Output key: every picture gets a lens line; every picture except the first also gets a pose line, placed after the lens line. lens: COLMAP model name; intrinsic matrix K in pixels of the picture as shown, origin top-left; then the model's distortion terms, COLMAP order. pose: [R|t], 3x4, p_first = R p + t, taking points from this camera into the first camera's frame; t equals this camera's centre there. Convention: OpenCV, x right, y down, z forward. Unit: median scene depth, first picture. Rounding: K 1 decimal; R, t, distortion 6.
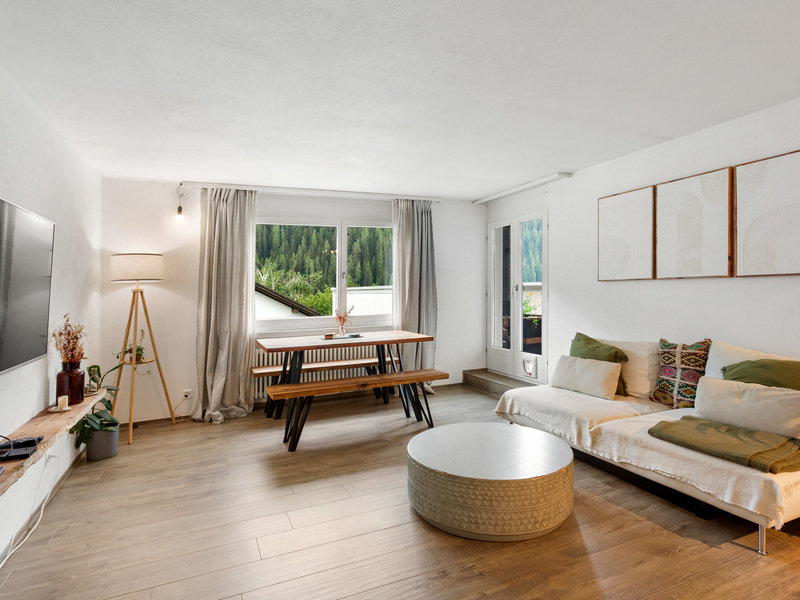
lens RADIAL K [[444.0, 0, 400.0], [0, 444.0, 300.0], [0, 0, 1]] dist [-0.027309, 0.000202]
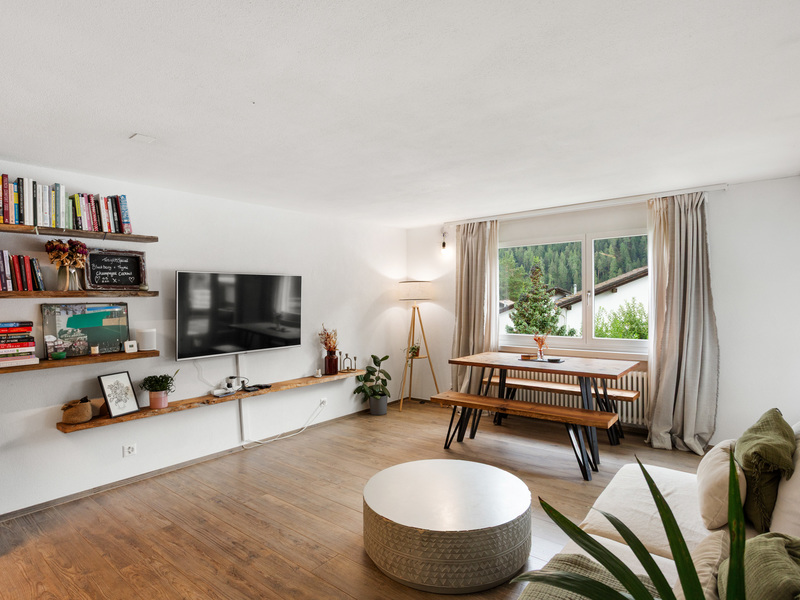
lens RADIAL K [[444.0, 0, 400.0], [0, 444.0, 300.0], [0, 0, 1]] dist [-0.027309, 0.000202]
pose [[0.462417, 0.020690, -0.886421, 0.588902], [-0.014596, 0.999770, 0.015722, -0.058553], [0.886543, 0.005668, 0.462612, 0.267217]]
